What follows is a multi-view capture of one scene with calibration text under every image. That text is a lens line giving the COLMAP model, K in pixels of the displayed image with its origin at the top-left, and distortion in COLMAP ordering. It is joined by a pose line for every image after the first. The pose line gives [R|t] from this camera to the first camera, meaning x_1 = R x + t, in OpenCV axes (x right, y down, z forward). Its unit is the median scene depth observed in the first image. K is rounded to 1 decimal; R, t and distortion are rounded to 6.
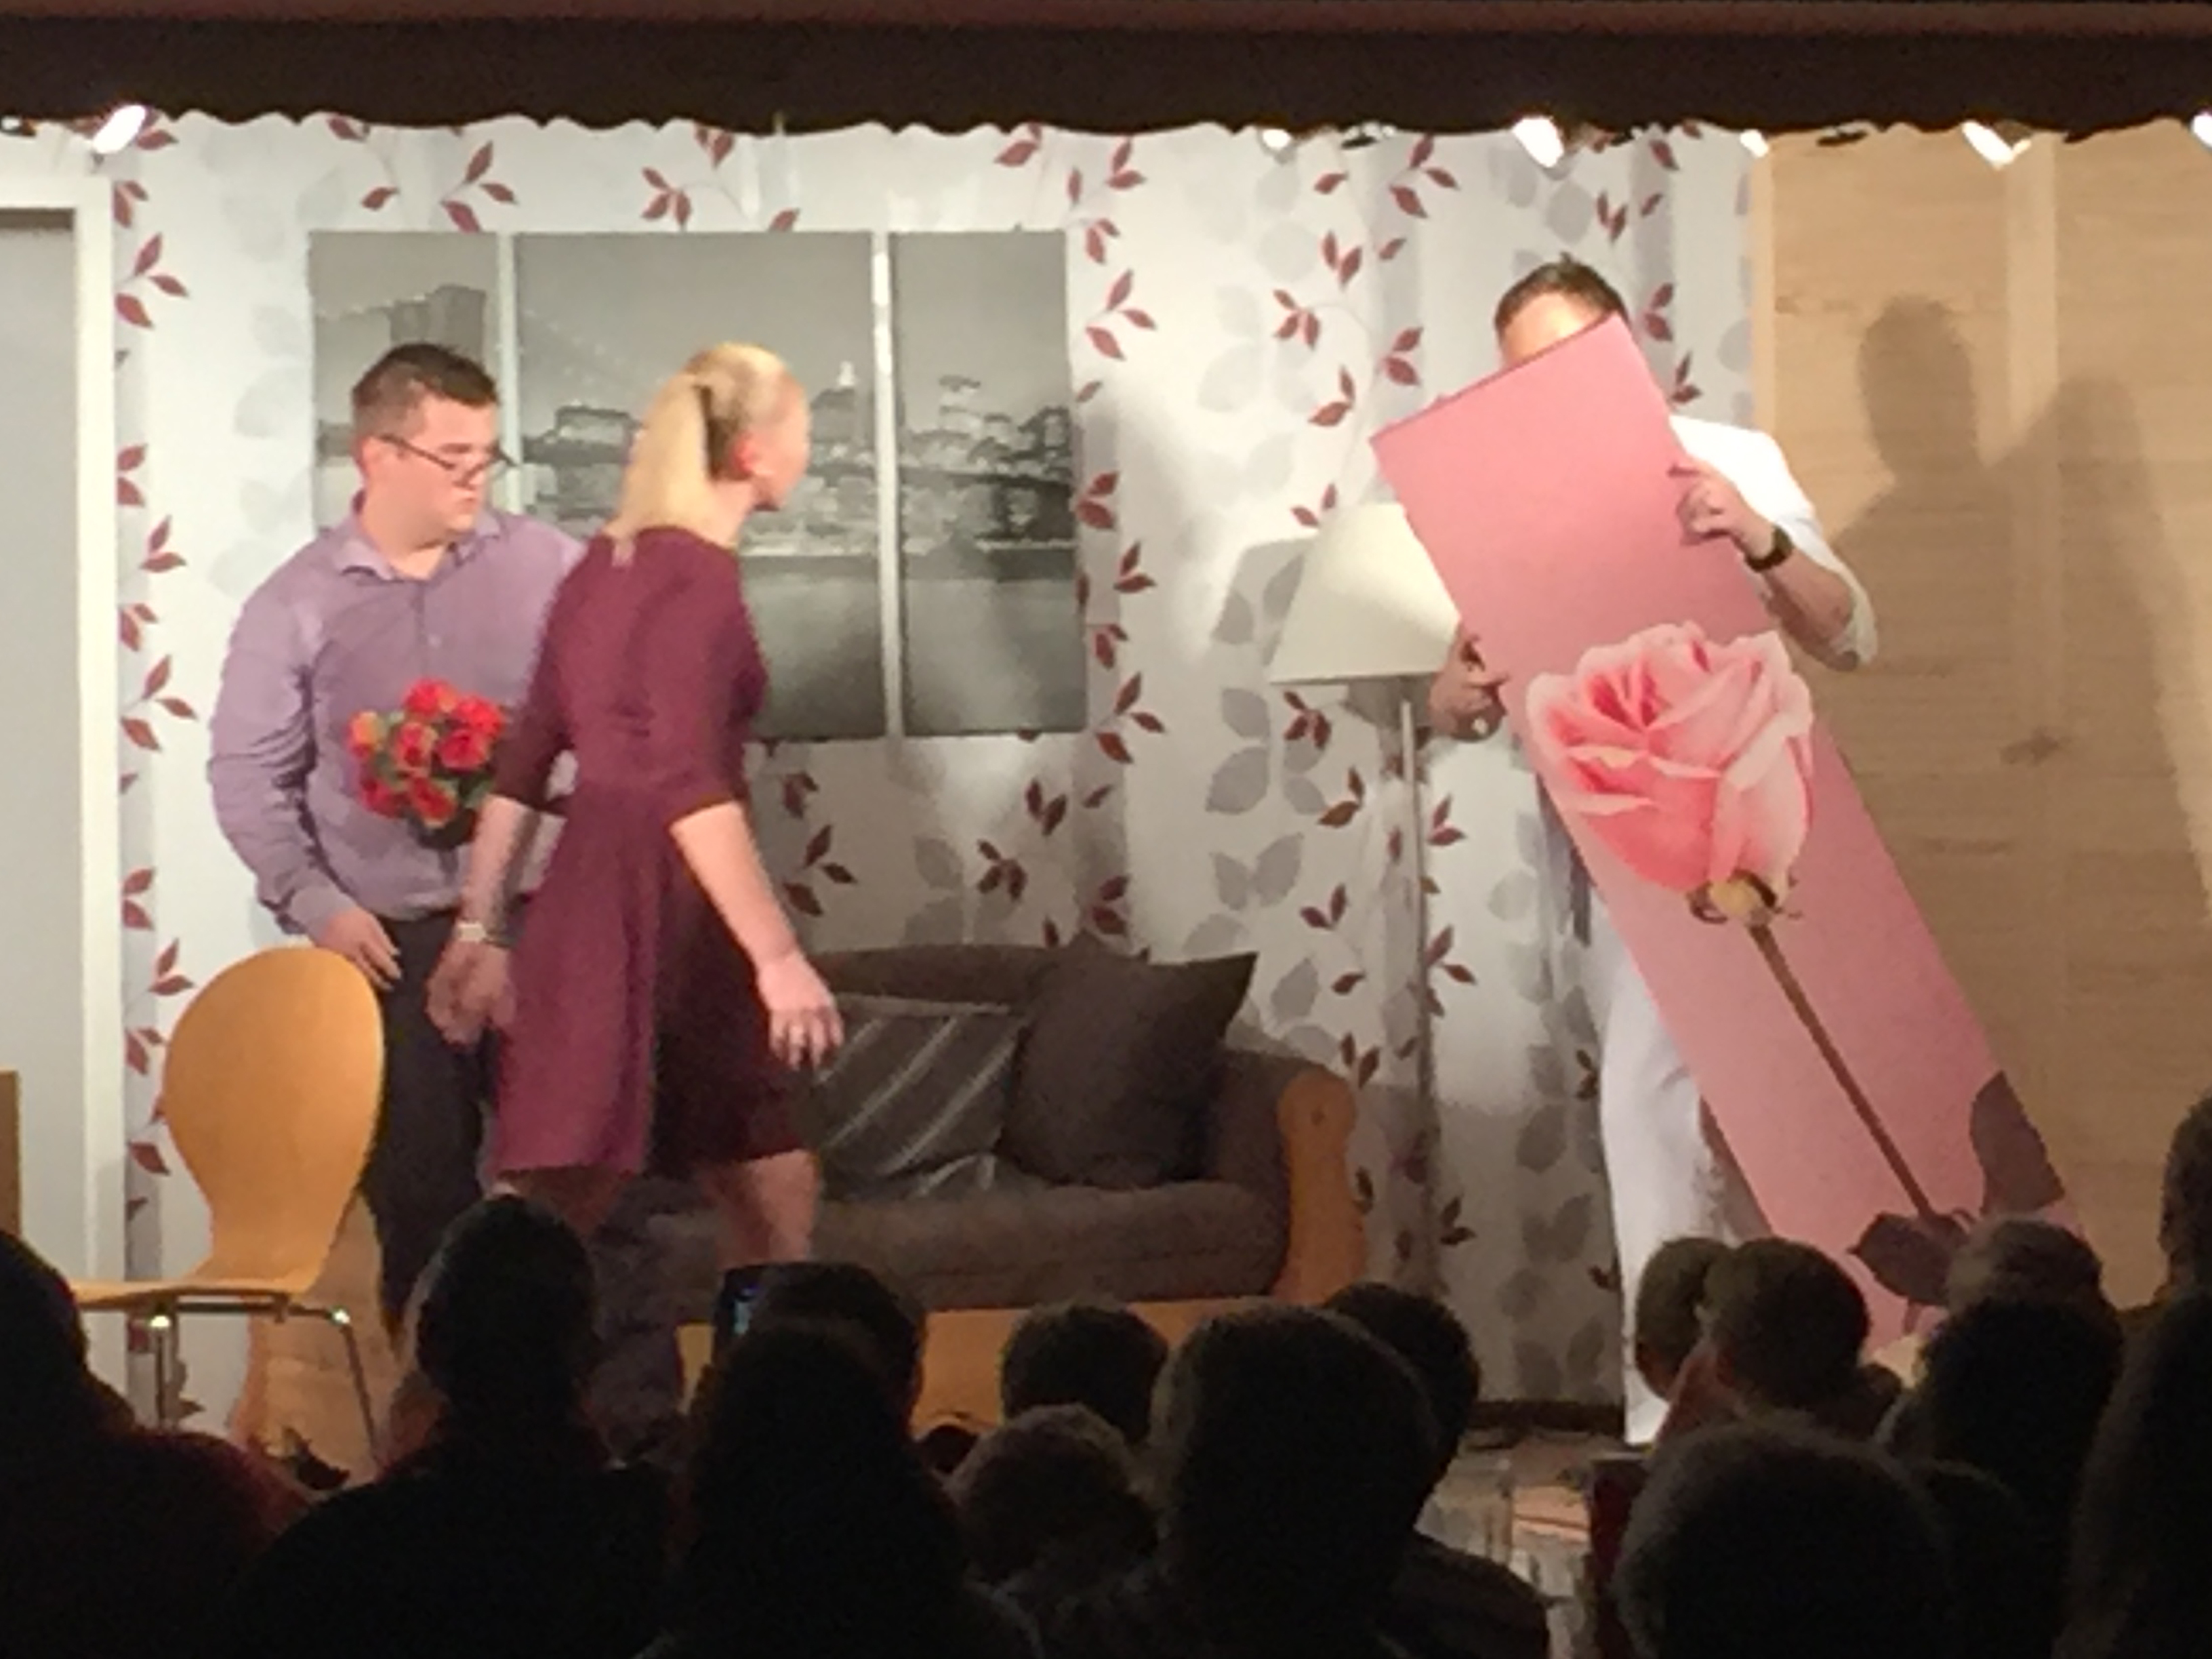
lens RADIAL K [[7990.1, 0, 937.0], [0, 7990.1, 828.1], [0, 0, 1]] dist [-0.111672, 1.024895]
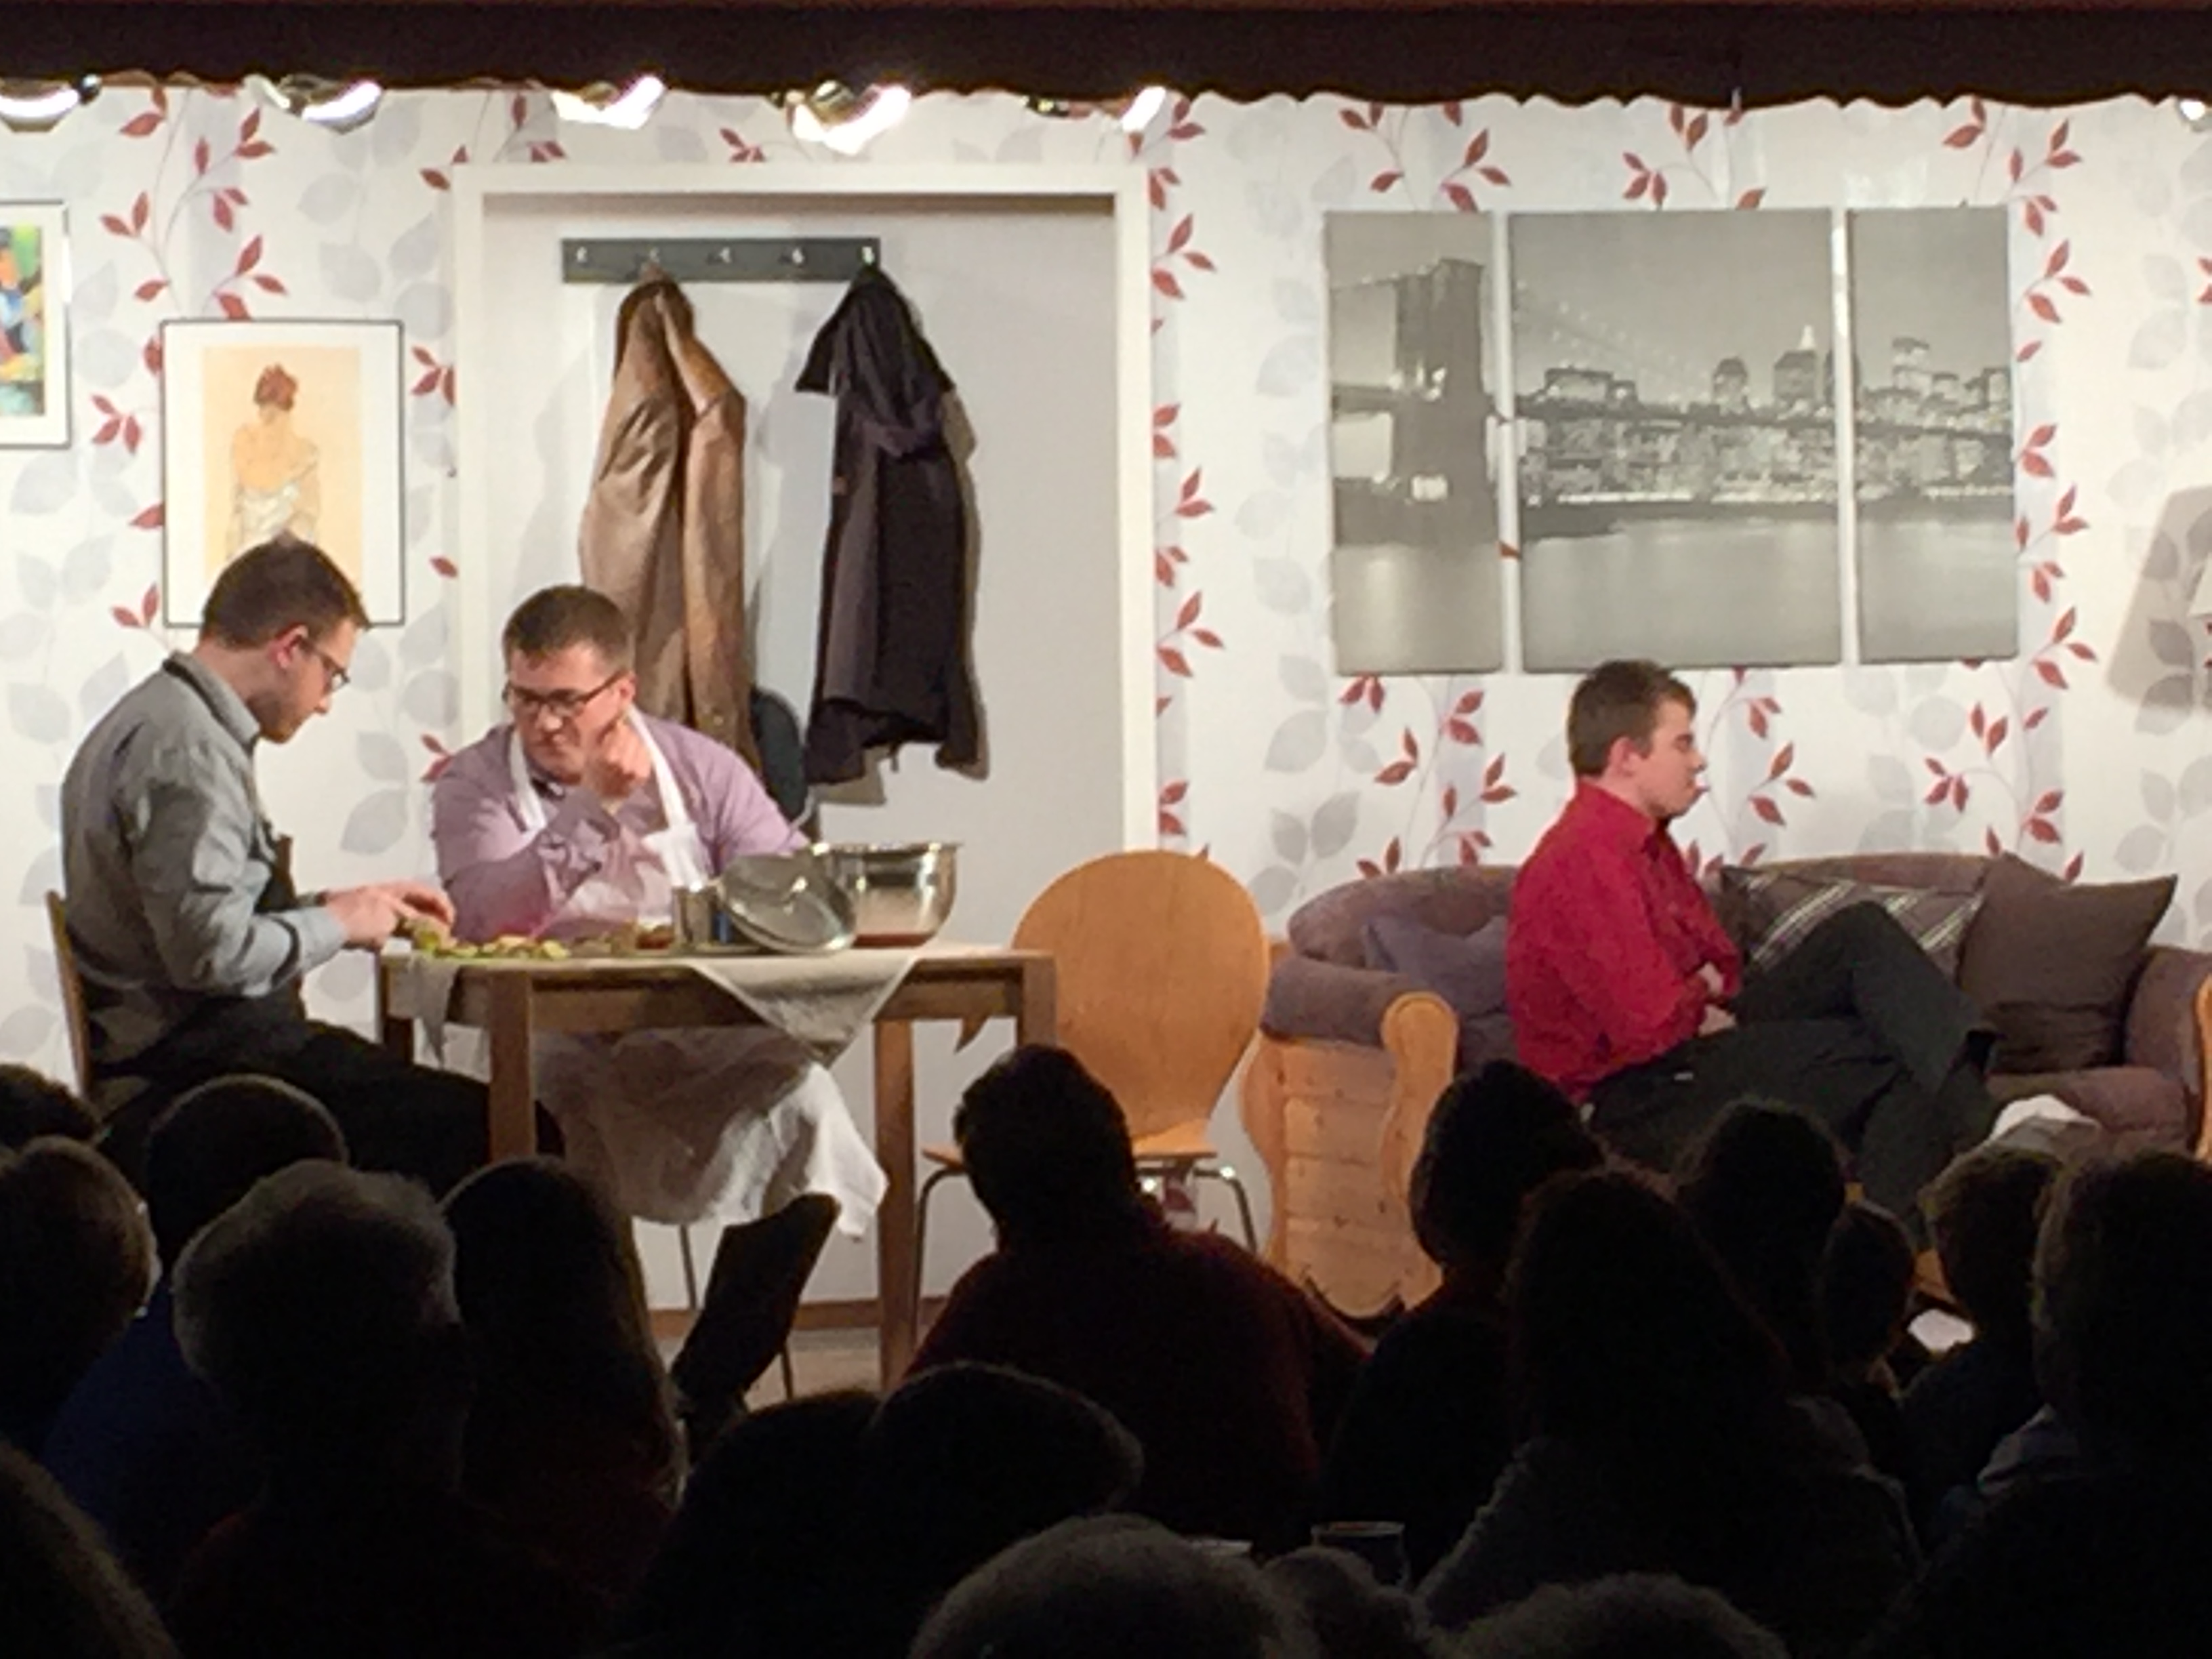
lens RADIAL K [[8038.8, 0, 1108.8], [0, 8038.8, 826.4], [0, 0, 1]] dist [0.089526, -2.247217]
pose [[0.994883, 0.001129, -0.101031, 0.005061], [-0.000601, 0.999986, 0.005256, 0.005258], [0.101035, -0.005168, 0.994869, -0.121129]]
